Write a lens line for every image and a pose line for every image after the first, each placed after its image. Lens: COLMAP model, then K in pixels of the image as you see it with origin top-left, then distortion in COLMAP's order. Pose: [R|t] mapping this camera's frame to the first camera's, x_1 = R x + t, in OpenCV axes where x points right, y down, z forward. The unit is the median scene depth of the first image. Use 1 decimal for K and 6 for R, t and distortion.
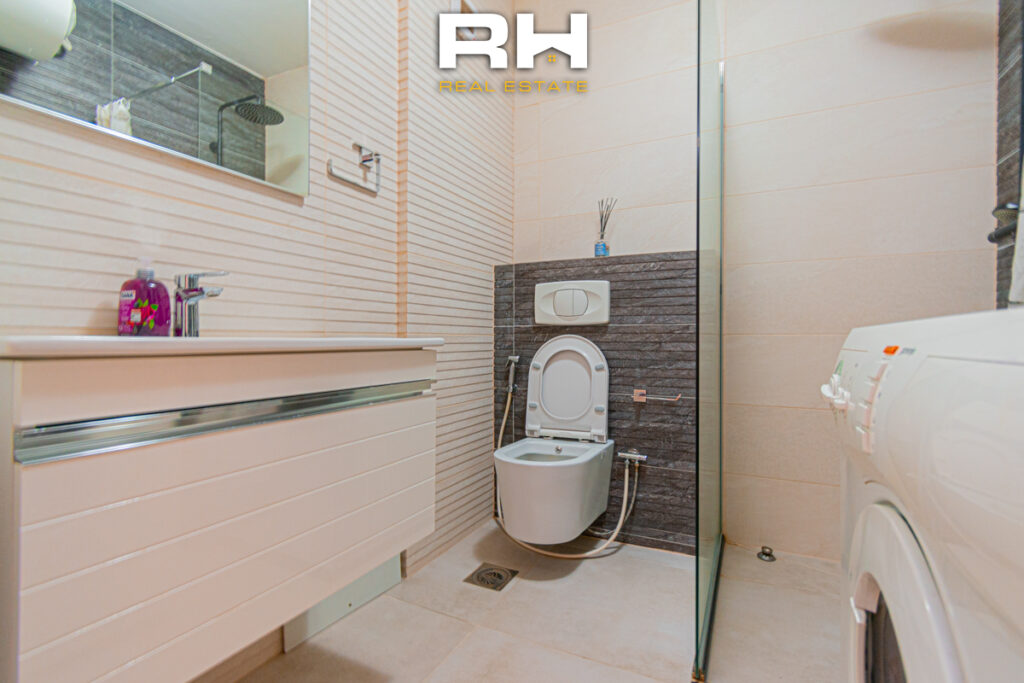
lens RADIAL K [[454.2, 0, 514.9], [0, 454.2, 340.1], [0, 0, 1]] dist [0.003604, -0.001351]
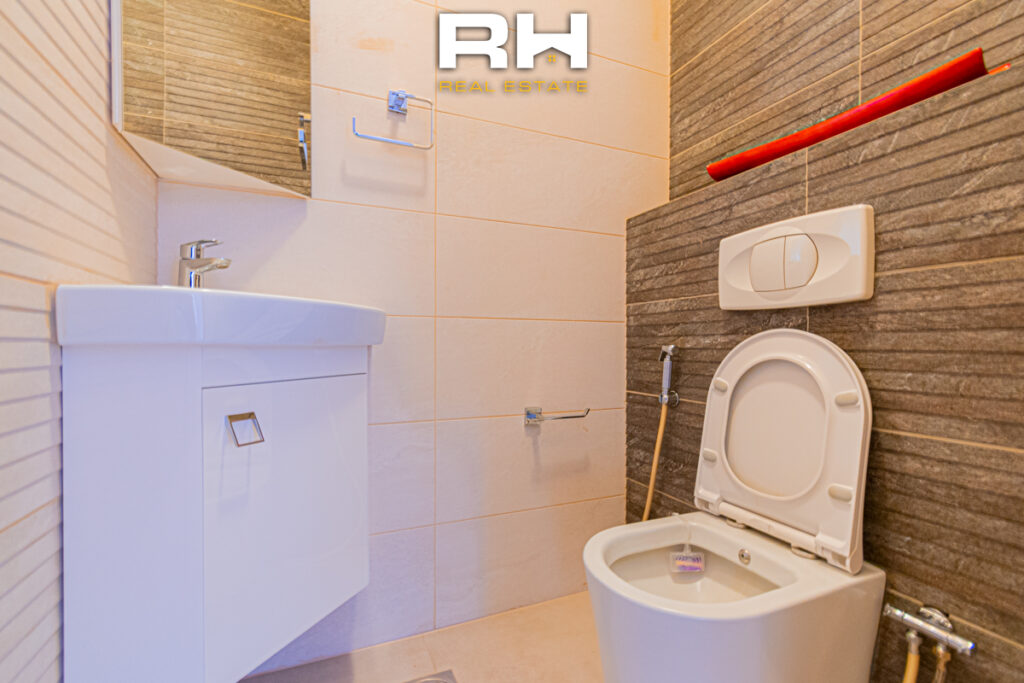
lens RADIAL K [[454.2, 0, 510.9], [0, 454.2, 344.0], [0, 0, 1]] dist [0.003604, -0.001351]
pose [[0.780456, 0.013178, -0.625072, 0.204488], [-0.006962, 0.999899, 0.012387, 0.000676], [0.625172, -0.005316, 0.780469, 0.430540]]
